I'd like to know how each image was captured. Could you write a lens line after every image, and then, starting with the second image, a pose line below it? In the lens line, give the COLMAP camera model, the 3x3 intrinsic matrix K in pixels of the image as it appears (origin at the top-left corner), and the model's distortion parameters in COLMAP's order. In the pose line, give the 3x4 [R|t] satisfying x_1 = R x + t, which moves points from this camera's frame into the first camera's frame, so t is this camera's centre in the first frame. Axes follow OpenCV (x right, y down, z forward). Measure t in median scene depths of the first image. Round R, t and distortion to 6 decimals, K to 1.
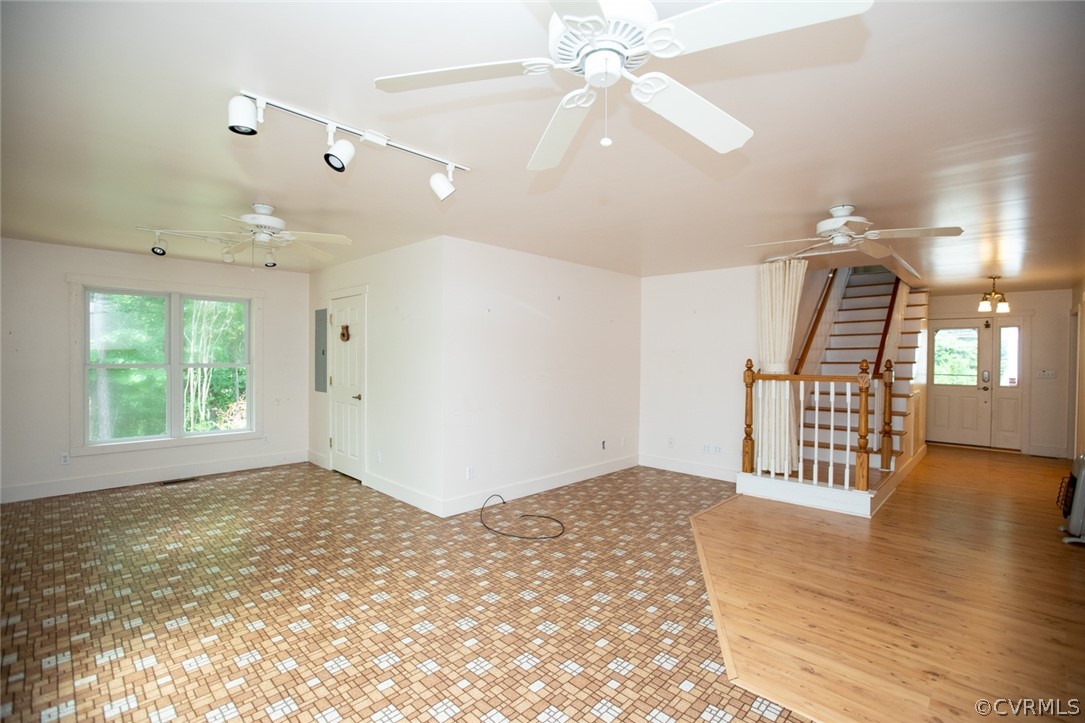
lens RADIAL K [[492.8, 0, 545.4], [0, 492.8, 355.3], [0, 0, 1]] dist [-0.031594, 0.008806]
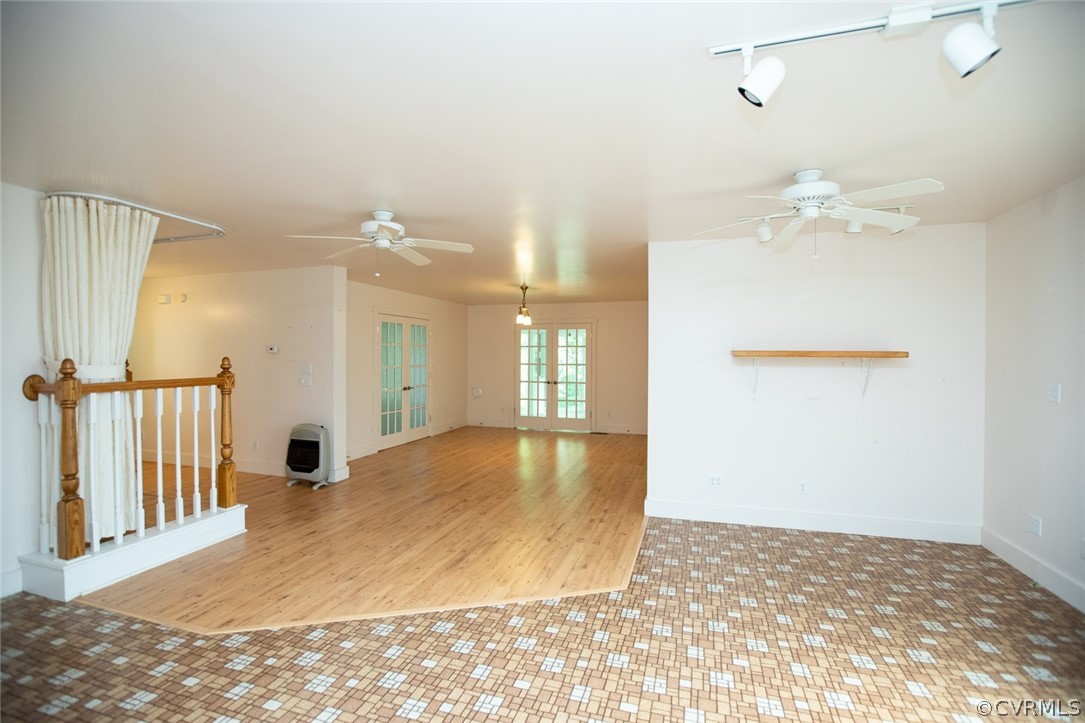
lens RADIAL K [[492.8, 0, 529.3], [0, 492.8, 373.9], [0, 0, 1]] dist [-0.031594, 0.008806]
pose [[-0.423393, -0.041604, 0.904990, -0.353088], [-0.012724, 0.999120, 0.039978, -0.003891], [-0.905857, 0.005411, -0.423549, 0.857502]]
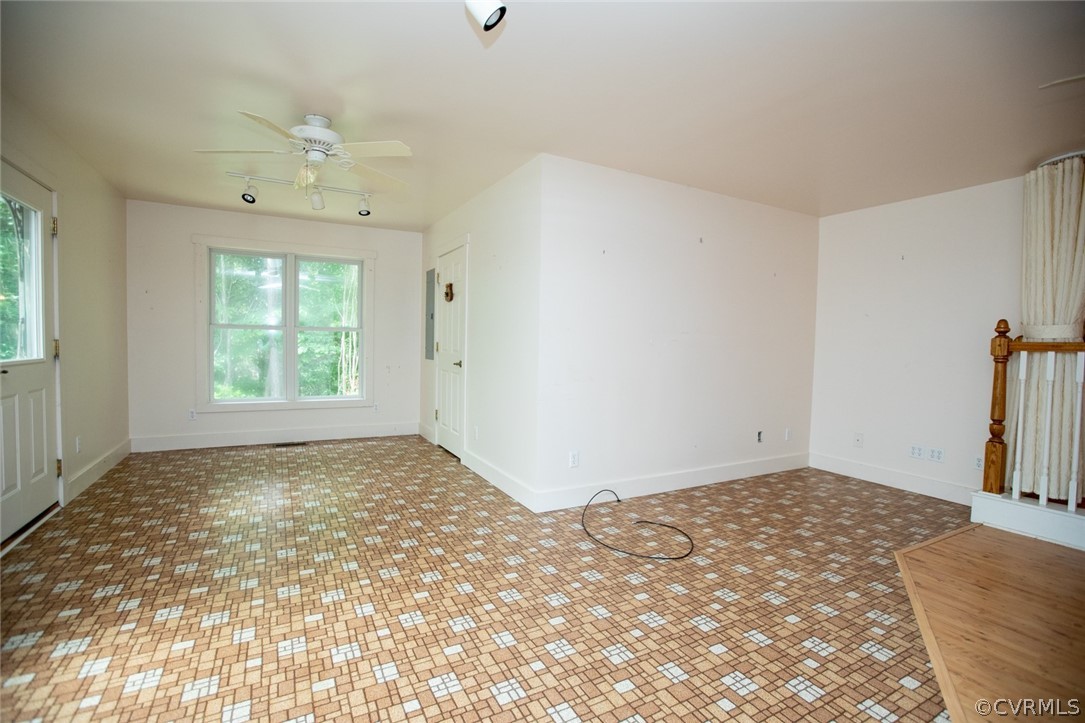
lens RADIAL K [[492.8, 0, 548.9], [0, 492.8, 361.1], [0, 0, 1]] dist [-0.031594, 0.008806]
pose [[0.954493, 0.022376, -0.297392, 0.038540], [-0.012472, 0.999304, 0.035161, 0.054789], [0.297972, -0.029852, 0.954108, 0.240337]]
